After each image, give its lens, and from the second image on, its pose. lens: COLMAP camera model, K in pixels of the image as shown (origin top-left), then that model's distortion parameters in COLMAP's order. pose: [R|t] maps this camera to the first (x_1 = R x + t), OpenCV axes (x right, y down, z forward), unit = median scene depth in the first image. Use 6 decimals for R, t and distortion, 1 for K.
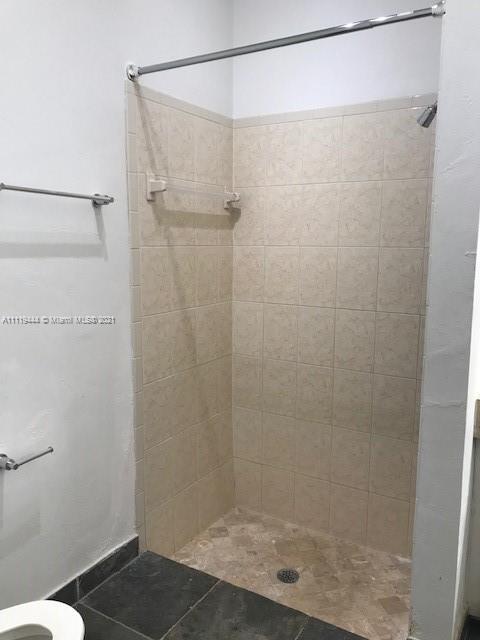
lens RADIAL K [[518.2, 0, 240.7], [0, 518.2, 319.0], [0, 0, 1]] dist [0.041837, 0.003334]
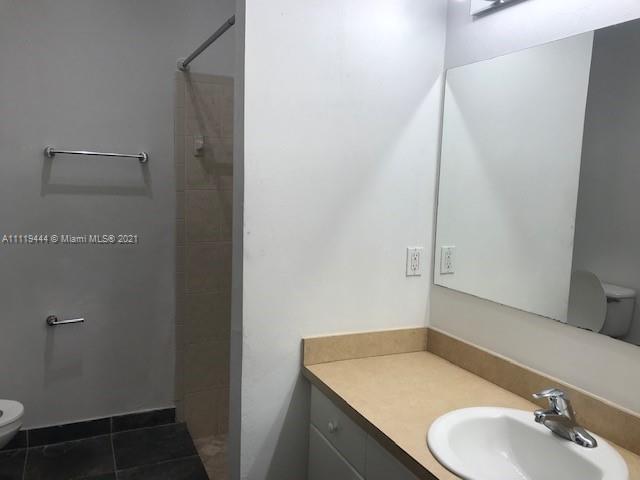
lens RADIAL K [[518.2, 0, 319.3], [0, 518.2, 241.5], [0, 0, 1]] dist [0.041837, 0.003334]
pose [[0.829898, 0.072249, -0.553218, 0.845649], [-0.099057, 0.994907, -0.018666, -0.014973], [0.549051, 0.070291, 0.832828, 0.074674]]
